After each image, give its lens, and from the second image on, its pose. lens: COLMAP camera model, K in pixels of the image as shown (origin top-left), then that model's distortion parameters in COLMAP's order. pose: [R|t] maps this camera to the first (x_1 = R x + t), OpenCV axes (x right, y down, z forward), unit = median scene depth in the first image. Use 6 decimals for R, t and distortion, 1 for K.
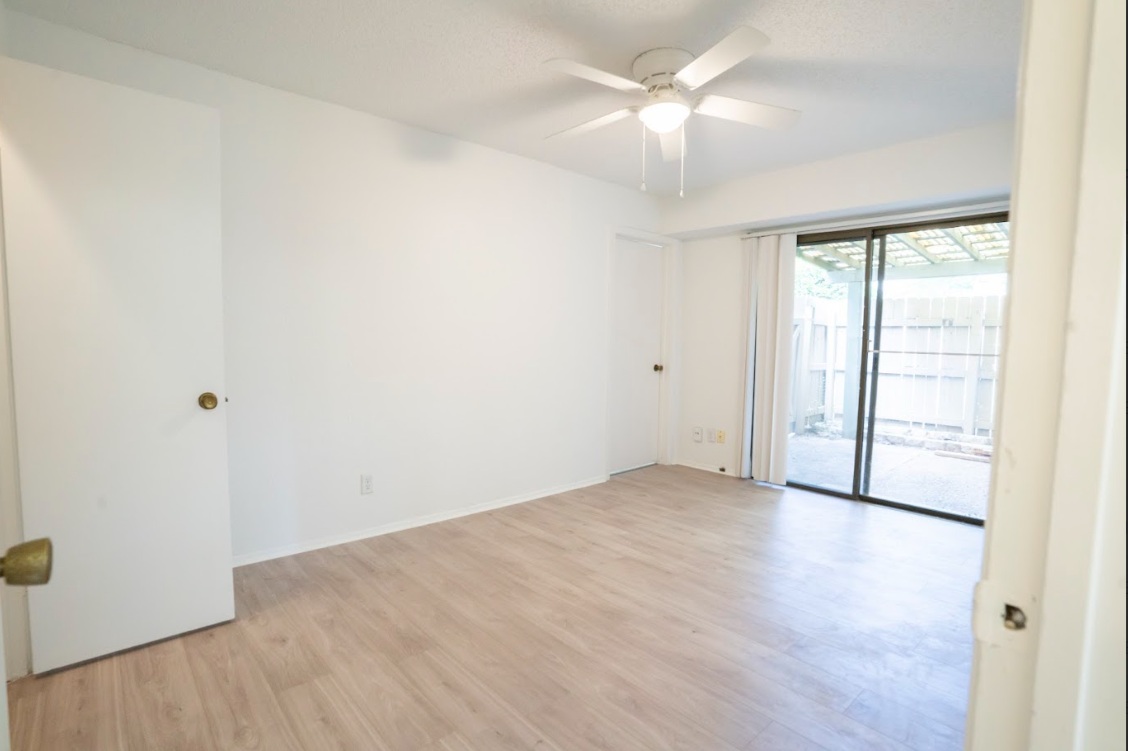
lens RADIAL K [[551.8, 0, 557.5], [0, 551.8, 379.7], [0, 0, 1]] dist [-0.069517, 0.028913]
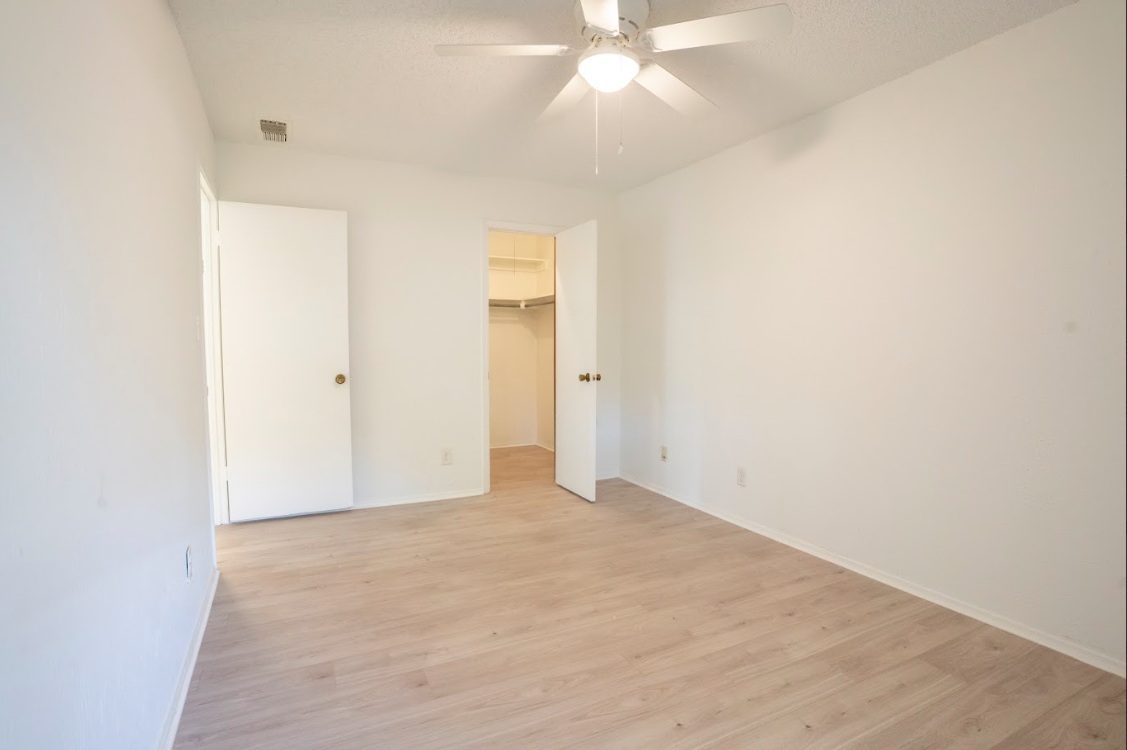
lens RADIAL K [[551.3, 0, 562.9], [0, 551.3, 375.6], [0, 0, 1]] dist [-0.069517, 0.028913]
pose [[-0.253615, 0.045514, -0.966234, 0.875287], [-0.077385, 0.994736, 0.067168, -0.063668], [0.964205, 0.091807, -0.248758, 0.996325]]
